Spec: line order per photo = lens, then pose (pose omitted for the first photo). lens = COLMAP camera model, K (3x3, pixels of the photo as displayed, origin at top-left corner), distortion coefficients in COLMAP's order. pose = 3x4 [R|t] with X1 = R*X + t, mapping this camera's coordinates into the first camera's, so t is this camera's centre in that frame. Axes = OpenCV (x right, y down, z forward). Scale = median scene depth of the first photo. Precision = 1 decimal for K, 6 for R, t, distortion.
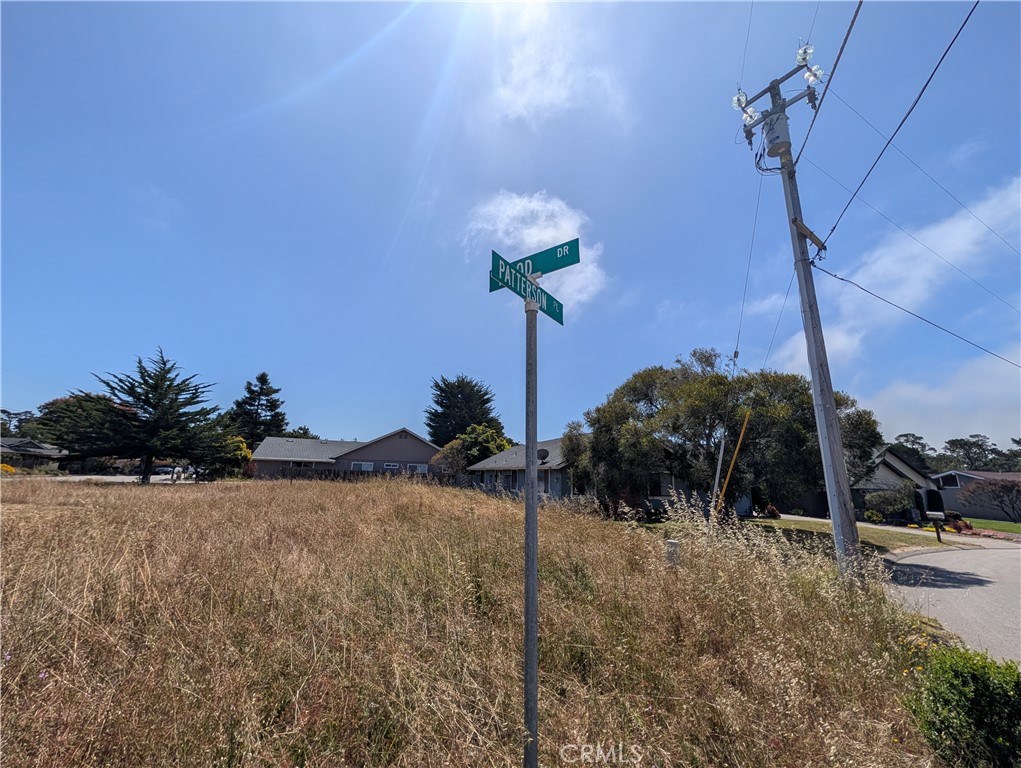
lens RADIAL K [[394.9, 0, 511.7], [0, 394.9, 381.8], [0, 0, 1]] dist [0.001426, 0.000104]
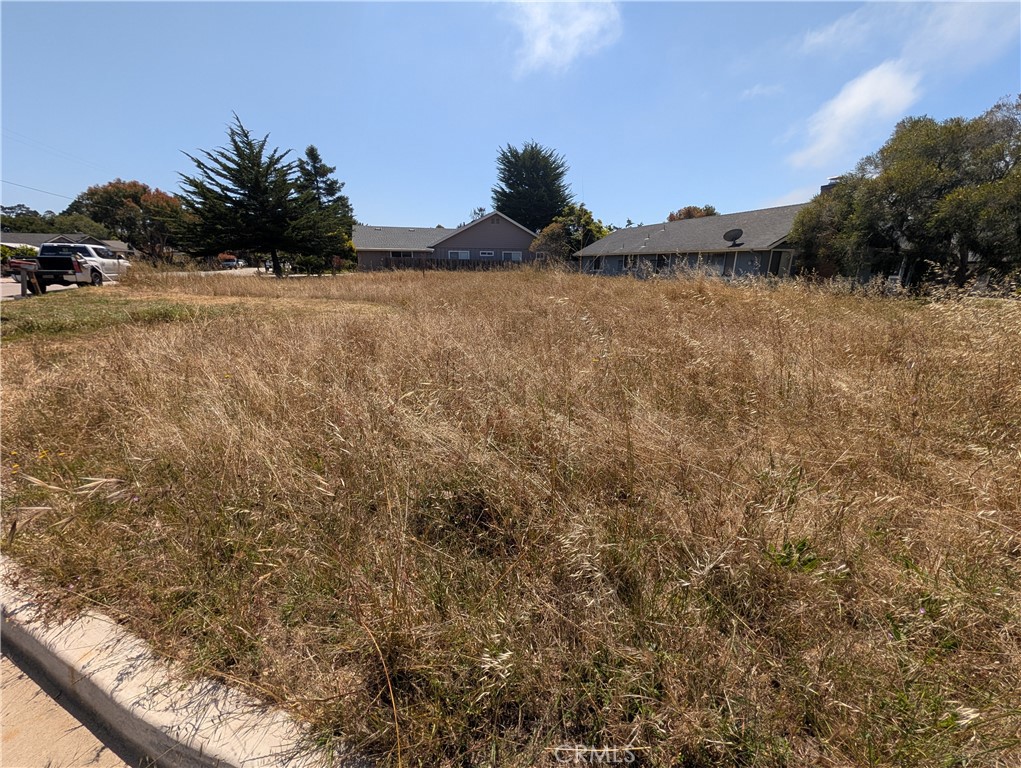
lens RADIAL K [[394.9, 0, 511.7], [0, 394.9, 381.8], [0, 0, 1]] dist [0.001426, 0.000104]
pose [[0.999140, -0.012228, -0.039612, -0.205654], [0.030426, 0.865289, 0.500349, 0.004271], [0.028158, -0.501124, 0.864917, 0.021265]]
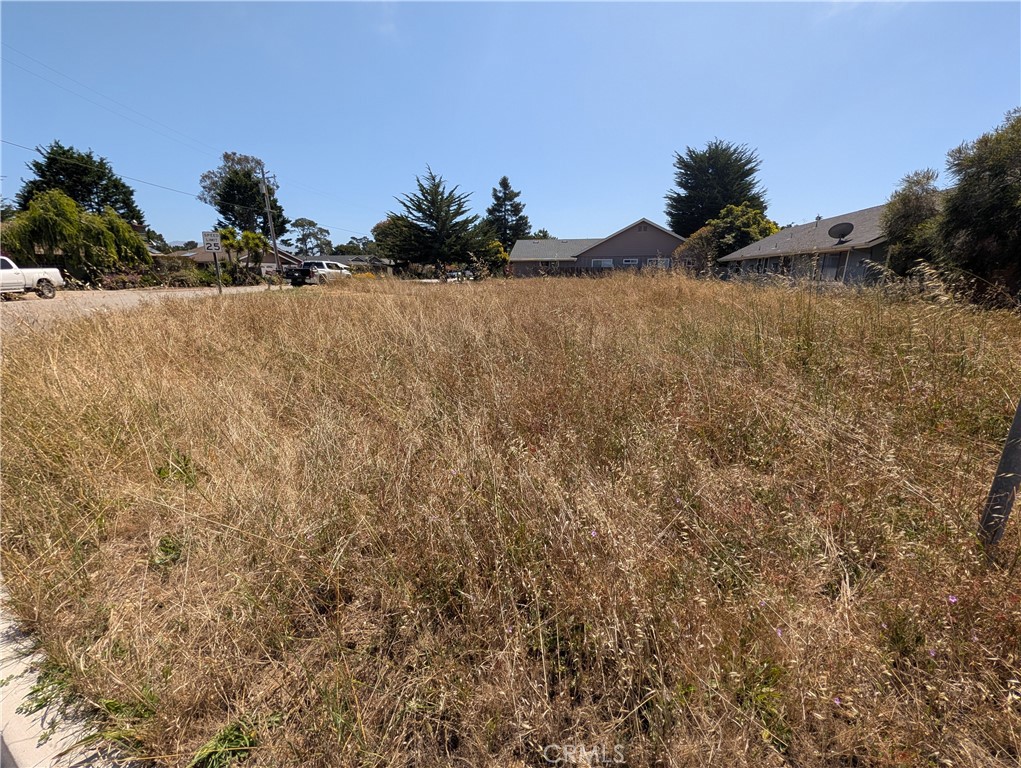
lens RADIAL K [[394.9, 0, 511.7], [0, 394.9, 381.8], [0, 0, 1]] dist [0.001426, 0.000104]
pose [[0.849857, 0.108016, -0.515825, -0.019046], [0.150643, 0.888144, 0.434175, 0.009374], [0.505025, -0.446692, 0.738523, -0.000816]]
